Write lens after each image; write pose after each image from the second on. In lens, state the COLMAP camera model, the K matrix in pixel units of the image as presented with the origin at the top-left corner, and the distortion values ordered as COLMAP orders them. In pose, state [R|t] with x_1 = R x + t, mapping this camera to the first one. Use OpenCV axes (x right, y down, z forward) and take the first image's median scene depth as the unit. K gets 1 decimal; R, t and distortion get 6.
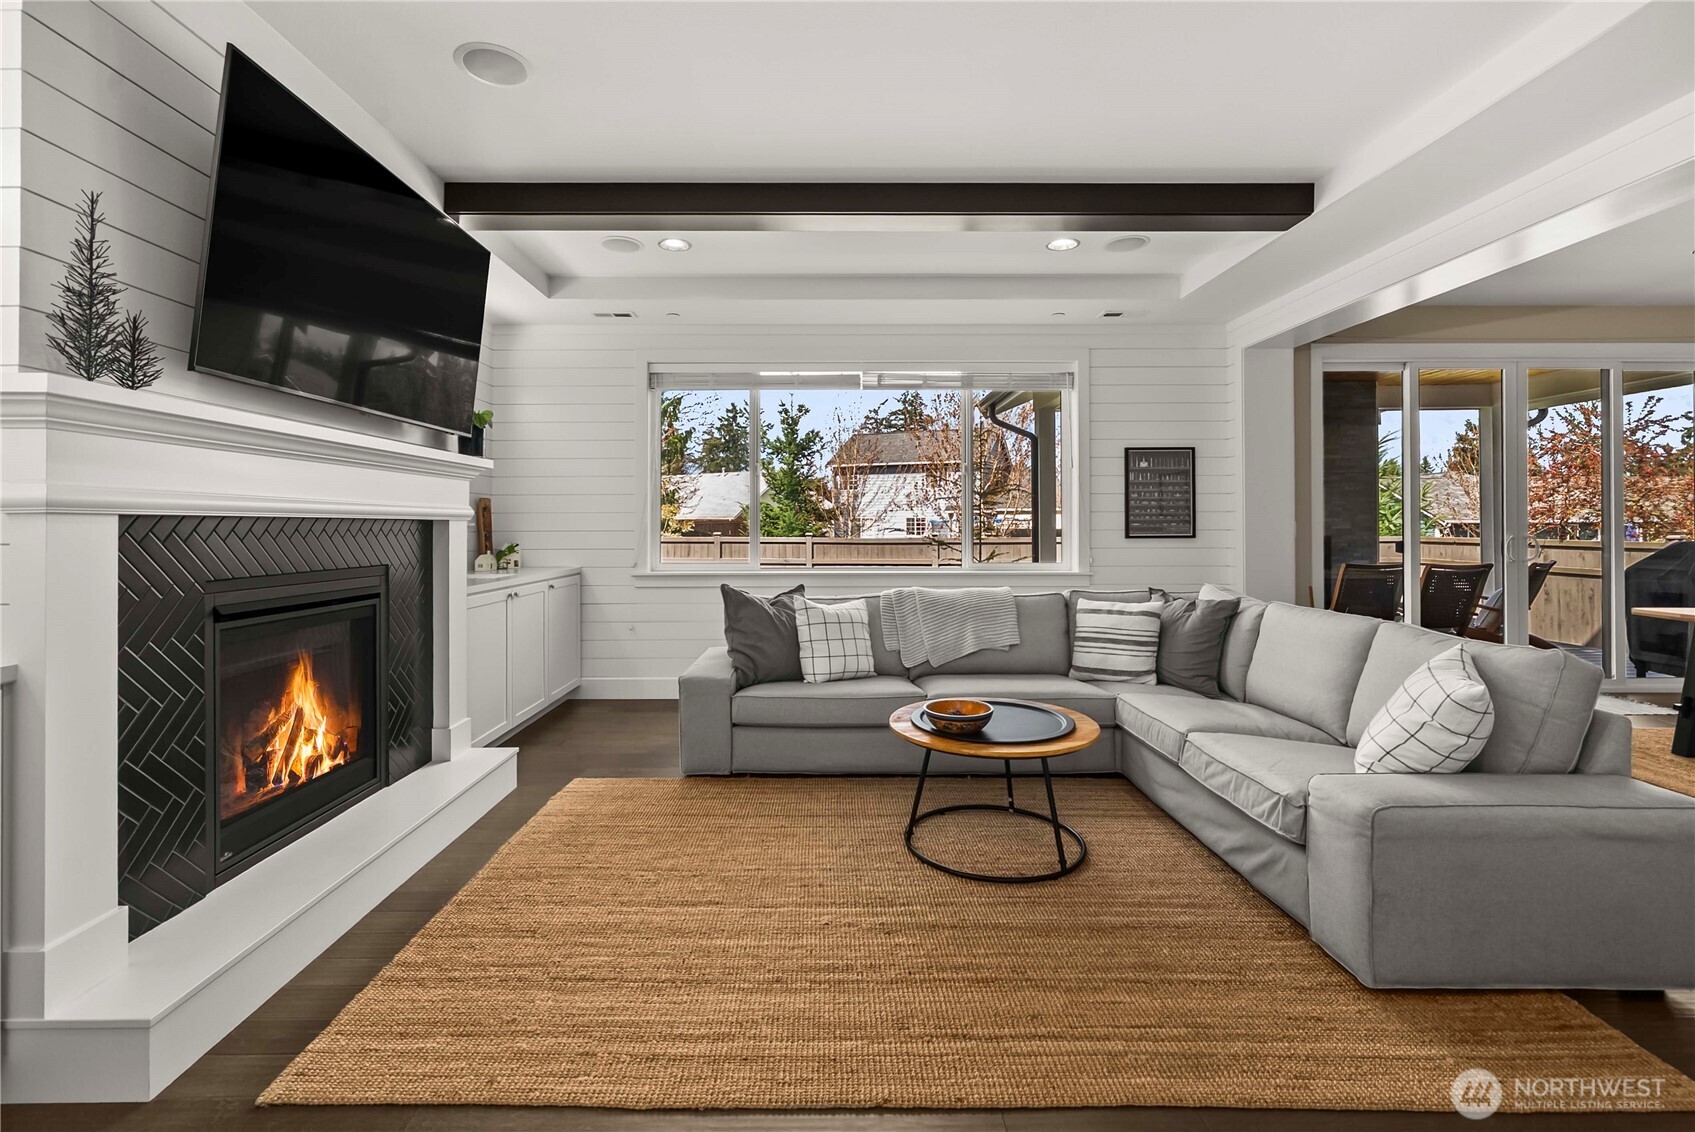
lens RADIAL K [[770.2, 0, 849.5], [0, 770.2, 528.8], [0, 0, 1]] dist [0.002683, 0.000339]
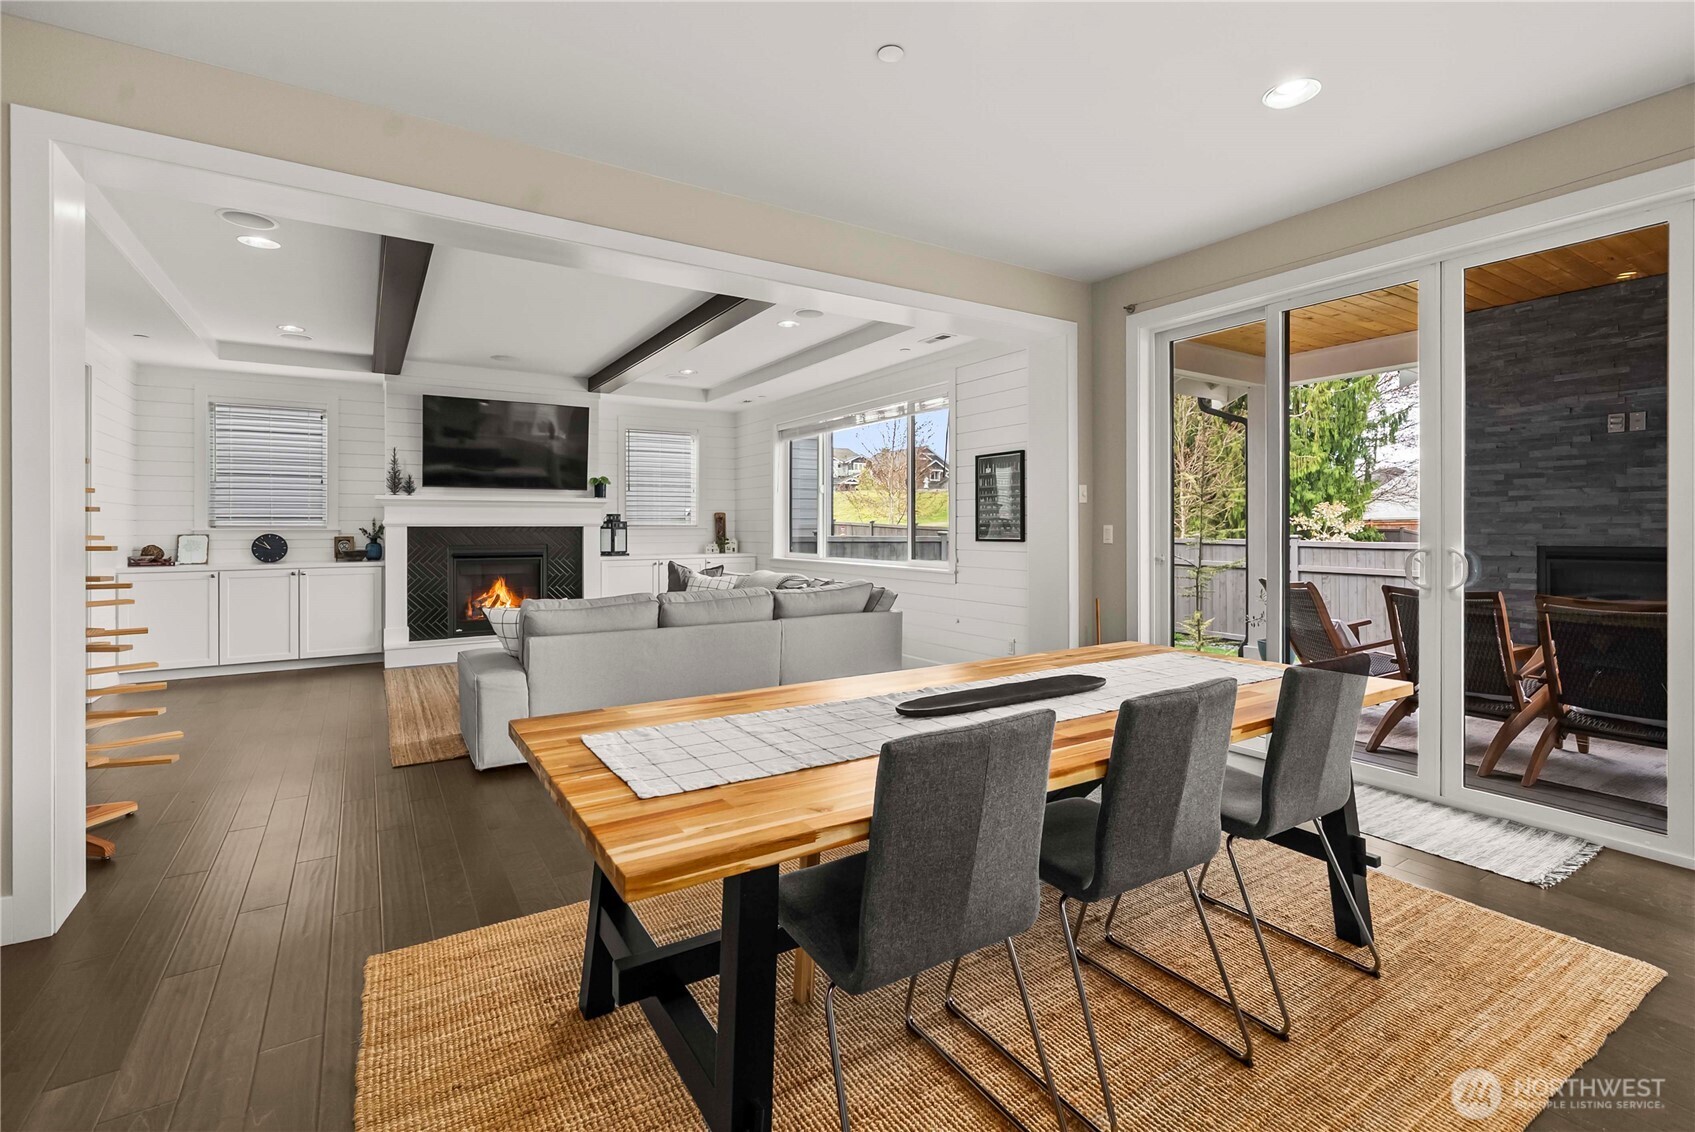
lens RADIAL K [[770.2, 0, 849.5], [0, 770.2, 528.8], [0, 0, 1]] dist [0.002683, 0.000339]
pose [[0.532653, 0.003540, -0.846327, 1.899245], [0.003383, 0.999974, 0.006312, -0.018983], [0.846327, -0.006225, 0.532627, 0.458223]]
